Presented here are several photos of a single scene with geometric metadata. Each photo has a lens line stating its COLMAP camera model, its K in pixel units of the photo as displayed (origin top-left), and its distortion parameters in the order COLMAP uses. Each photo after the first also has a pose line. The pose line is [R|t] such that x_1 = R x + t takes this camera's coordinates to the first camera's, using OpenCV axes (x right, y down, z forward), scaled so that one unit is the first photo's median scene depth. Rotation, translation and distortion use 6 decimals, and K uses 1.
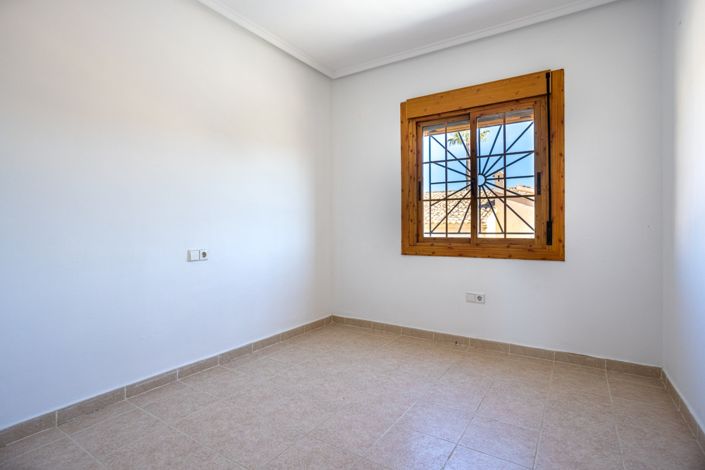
lens RADIAL K [[389.3, 0, 352.5], [0, 389.3, 235.0], [0, 0, 1]] dist [-0.002334, -0.000106]
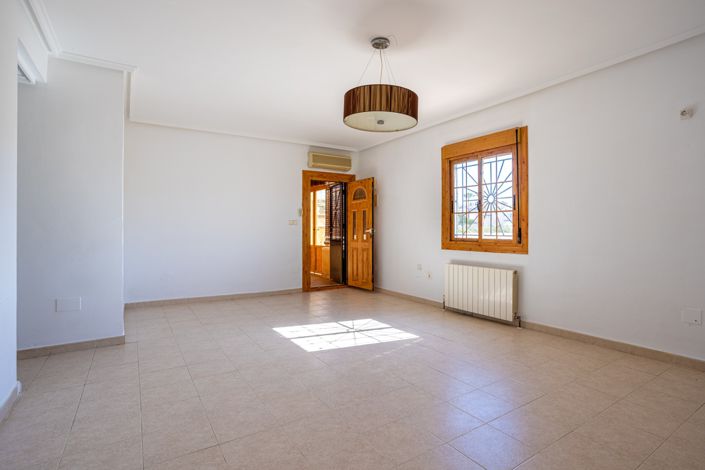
lens RADIAL K [[389.3, 0, 352.5], [0, 389.3, 235.0], [0, 0, 1]] dist [-0.002334, -0.000106]
pose [[0.911999, 0.005204, -0.410159, 0.456604], [-0.006694, 0.999975, -0.002196, 0.000429], [0.410138, 0.004748, 0.912011, -0.537283]]
